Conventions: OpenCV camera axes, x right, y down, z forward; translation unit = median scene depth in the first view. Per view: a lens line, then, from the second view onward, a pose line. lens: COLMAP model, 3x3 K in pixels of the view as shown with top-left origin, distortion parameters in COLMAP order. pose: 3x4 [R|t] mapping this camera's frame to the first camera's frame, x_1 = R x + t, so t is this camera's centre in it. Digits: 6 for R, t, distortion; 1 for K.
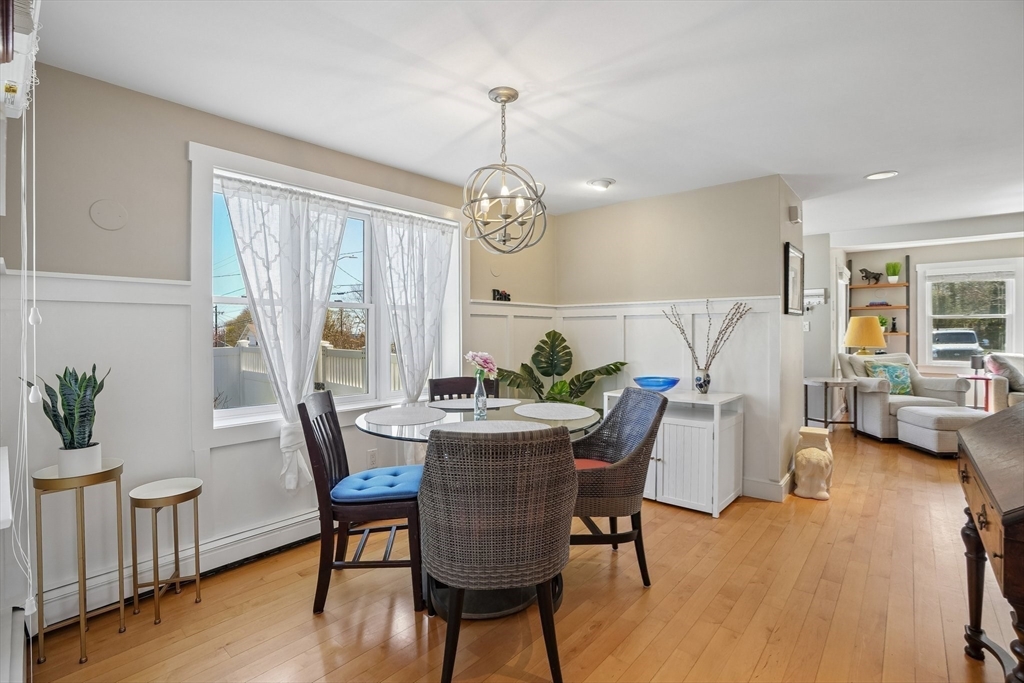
lens RADIAL K [[473.4, 0, 491.1], [0, 473.4, 330.4], [0, 0, 1]] dist [-0.034109, 0.008785]
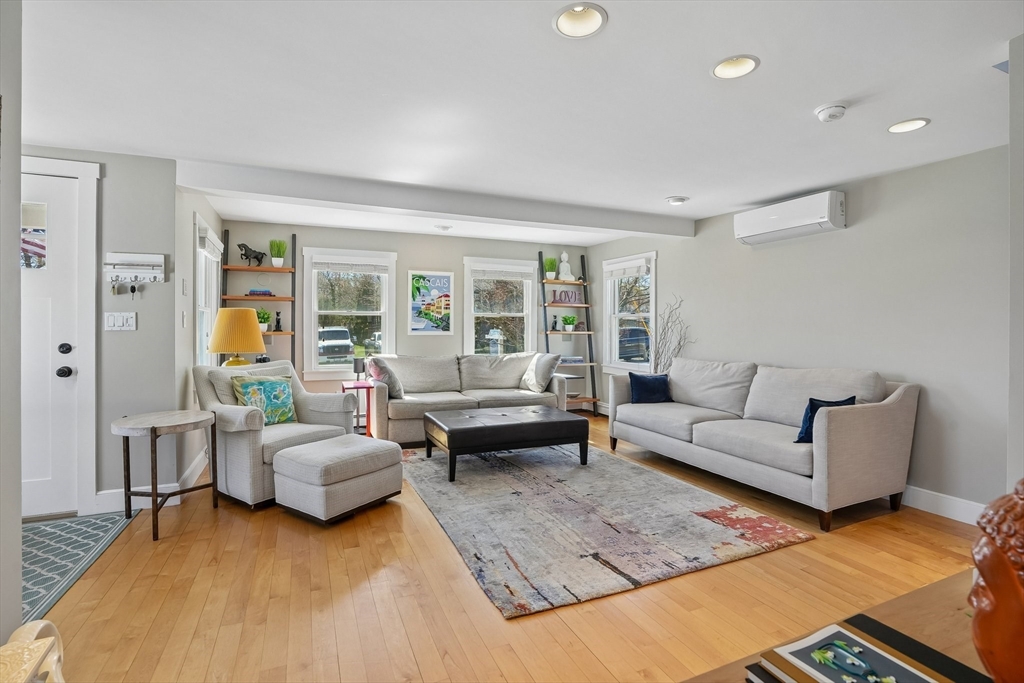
lens RADIAL K [[473.4, 0, 512.2], [0, 473.4, 333.7], [0, 0, 1]] dist [-0.034109, 0.008785]
pose [[0.408095, -0.007322, 0.912910, 0.347930], [-0.004435, 0.999940, 0.010003, -0.001438], [-0.912929, -0.008131, 0.408038, 0.360394]]
